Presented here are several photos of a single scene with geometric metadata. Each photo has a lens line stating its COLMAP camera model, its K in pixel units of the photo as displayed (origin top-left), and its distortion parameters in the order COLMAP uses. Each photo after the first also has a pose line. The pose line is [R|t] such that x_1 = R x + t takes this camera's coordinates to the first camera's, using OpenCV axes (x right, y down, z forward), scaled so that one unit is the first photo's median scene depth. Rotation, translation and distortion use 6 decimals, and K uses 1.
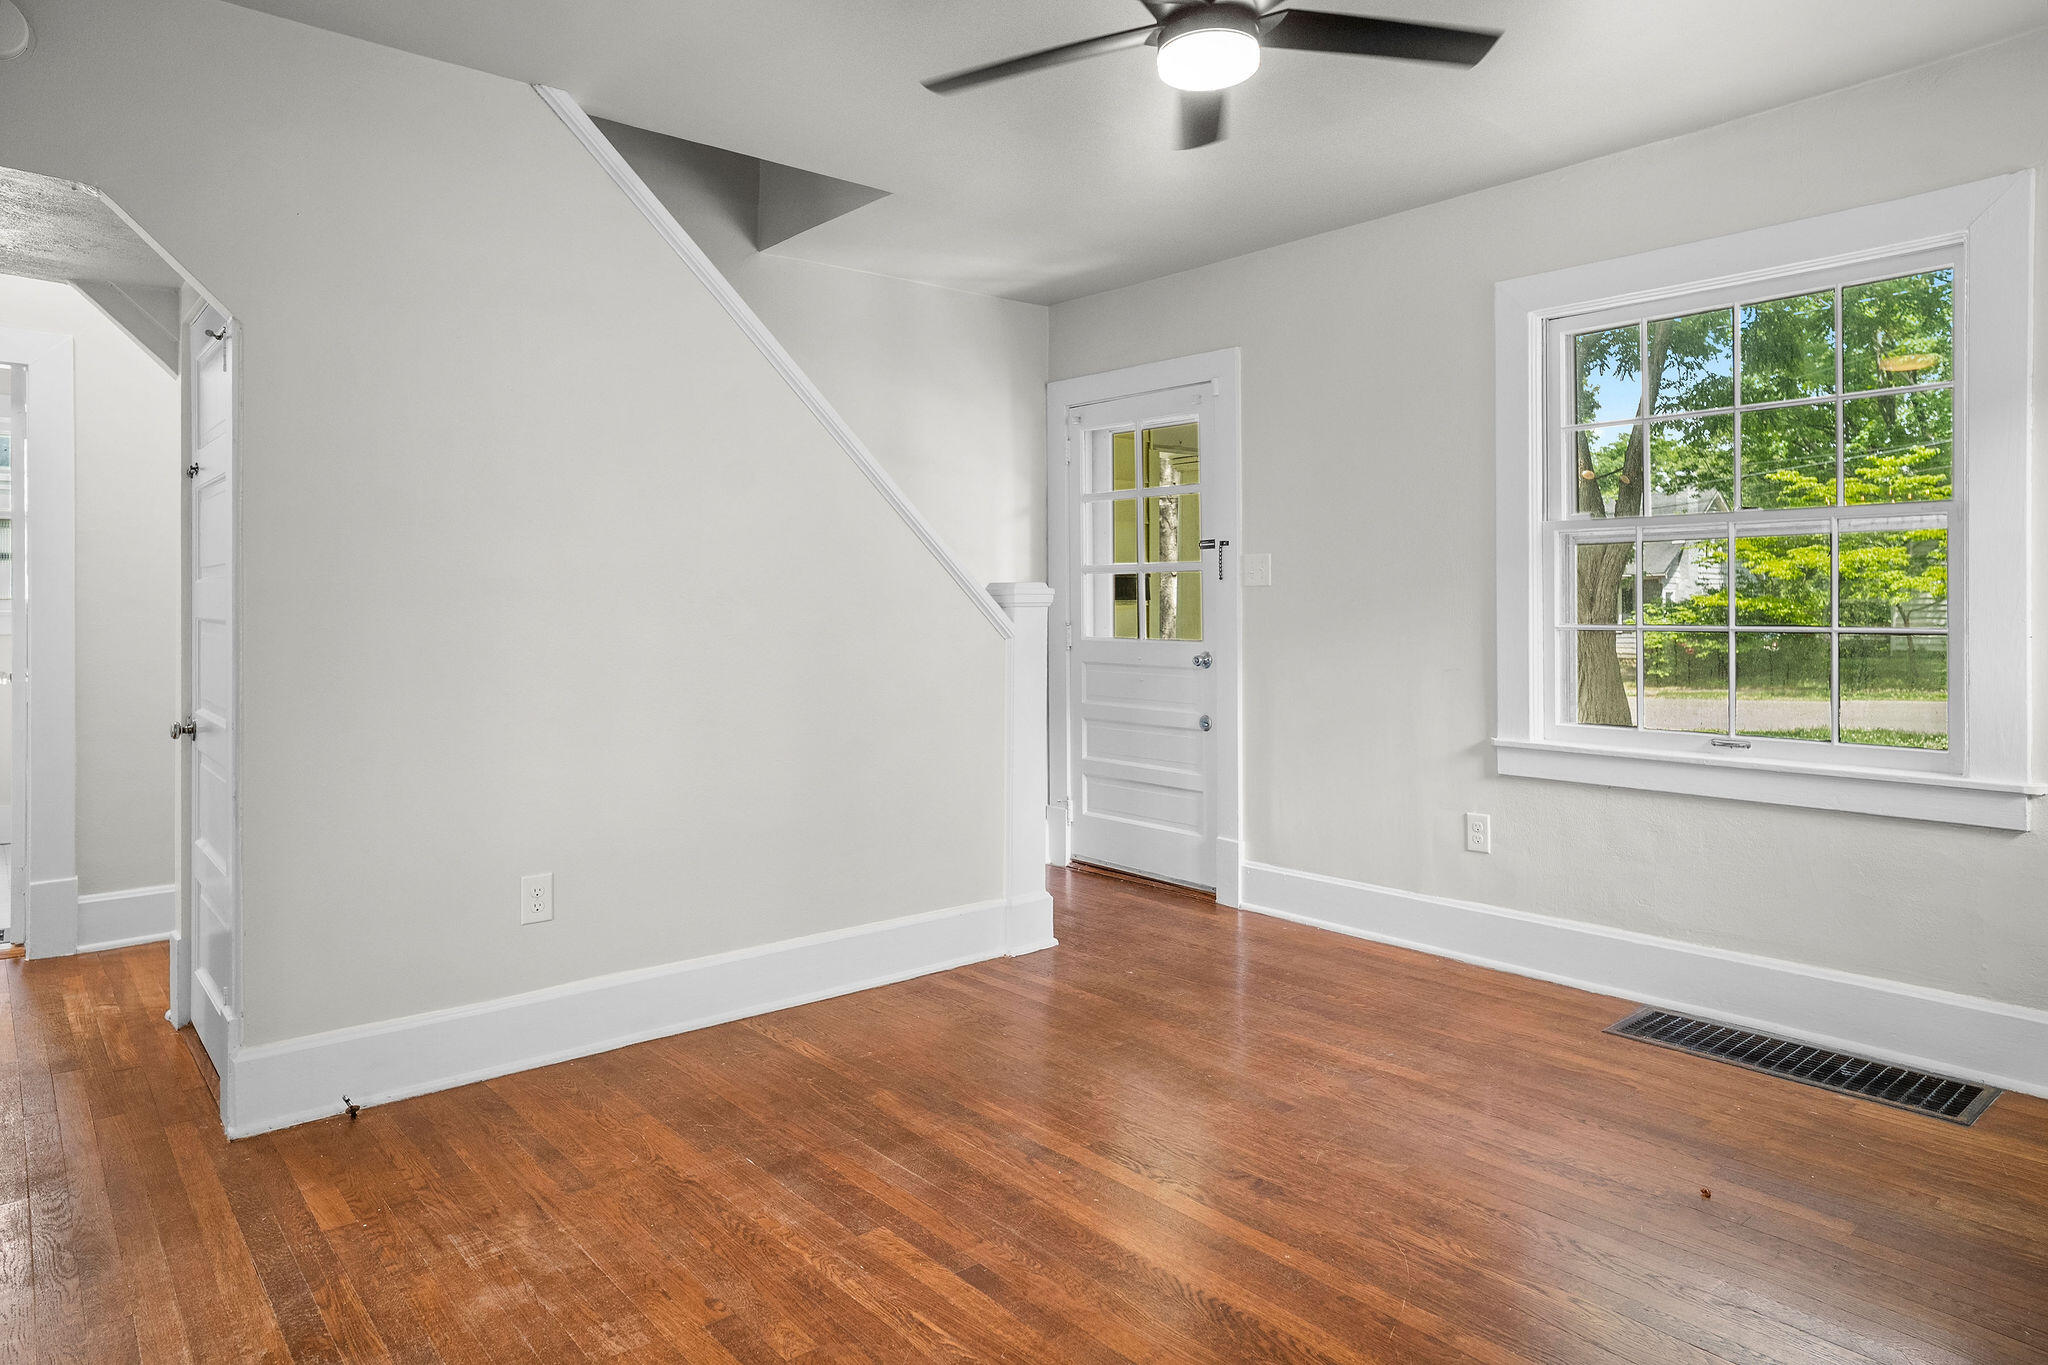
lens RADIAL K [[1242.3, 0, 1021.9], [0, 1242.3, 640.9], [0, 0, 1]] dist [-0.040754, 0.037141]
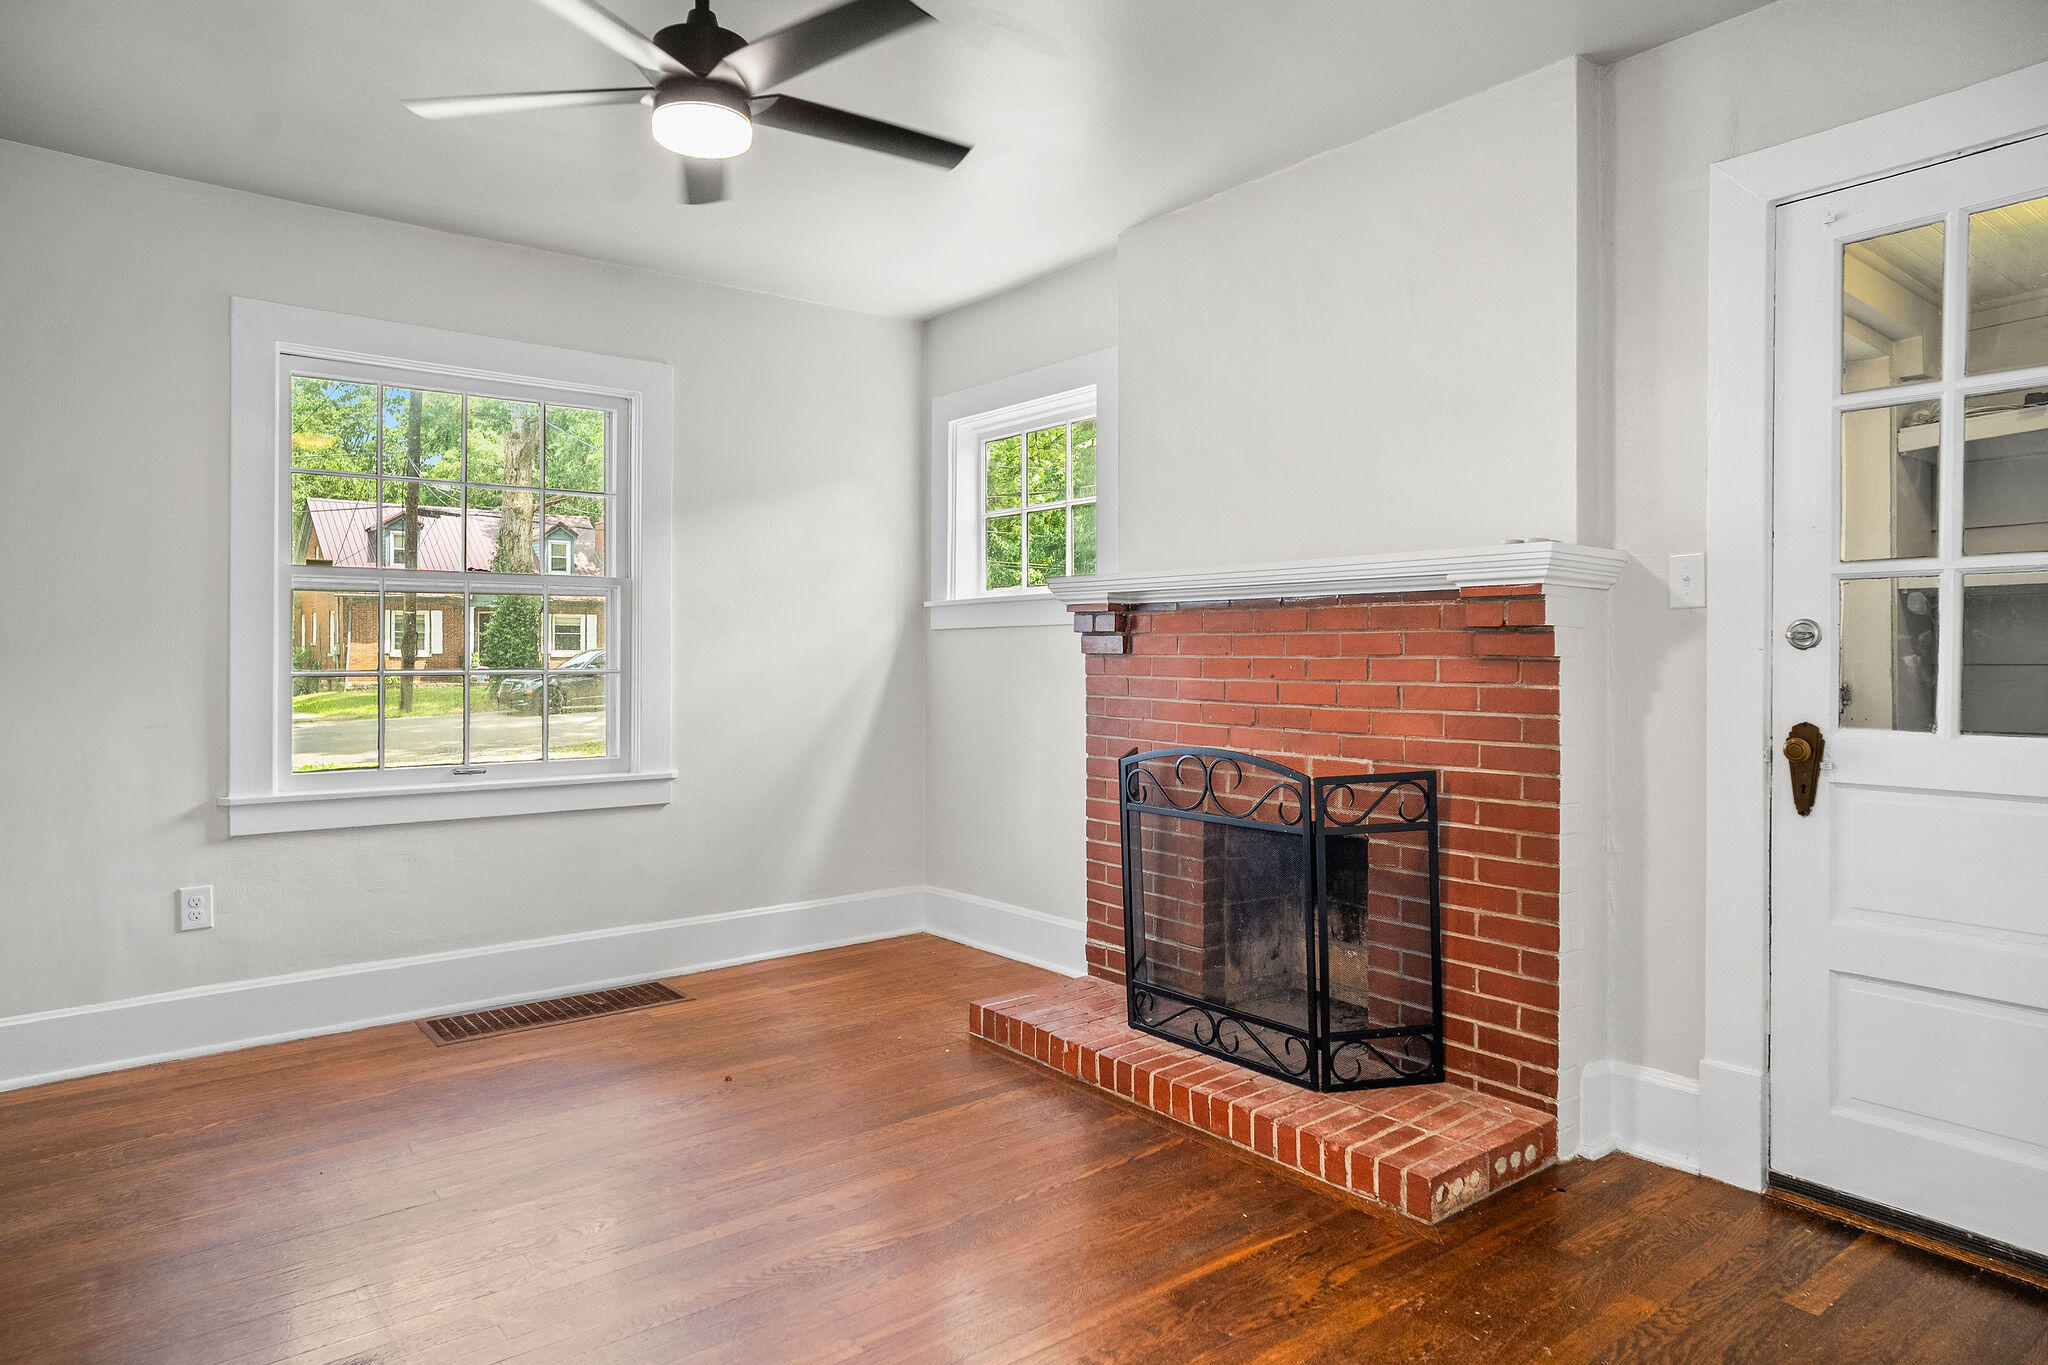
lens RADIAL K [[1222.2, 0, 1023.5], [0, 1222.2, 638.2], [0, 0, 1]] dist [-0.050359, 0.041709]
pose [[0.021782, 0.018009, 0.999601, -0.591609], [0.027807, 0.999440, -0.018612, -0.007309], [-0.999376, 0.028201, 0.021269, 0.459155]]
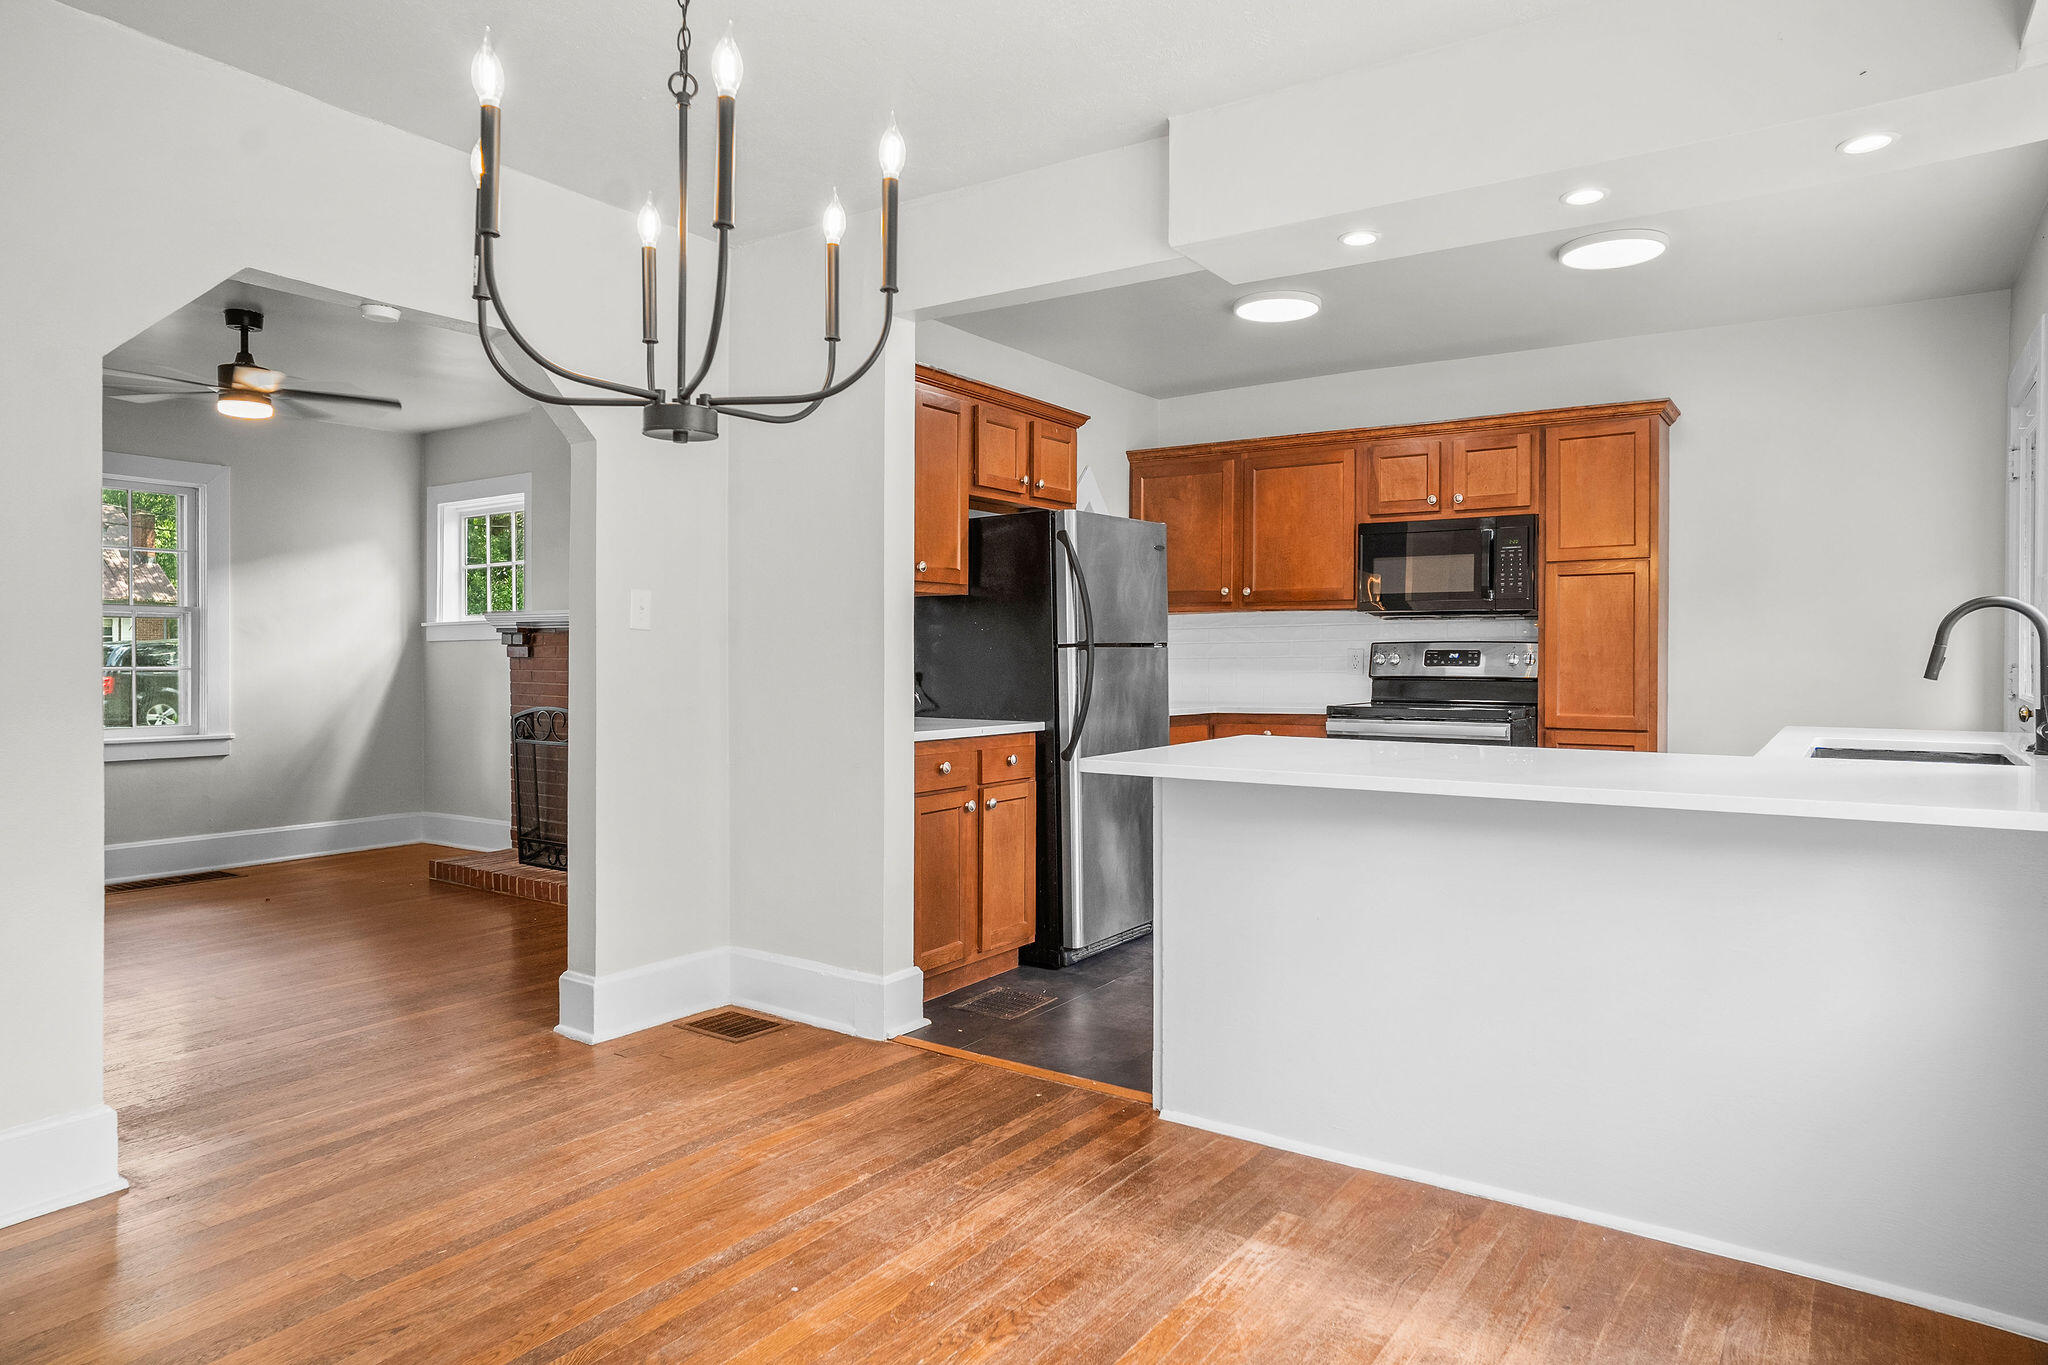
lens RADIAL K [[1203.6, 0, 1014.0], [0, 1203.6, 662.7], [0, 0, 1]] dist [-0.046117, 0.047890]
pose [[-0.274551, 0.004424, 0.961562, -1.527925], [0.027954, 0.999603, 0.003382, 0.013110], [-0.961166, 0.027808, -0.274566, 0.164162]]
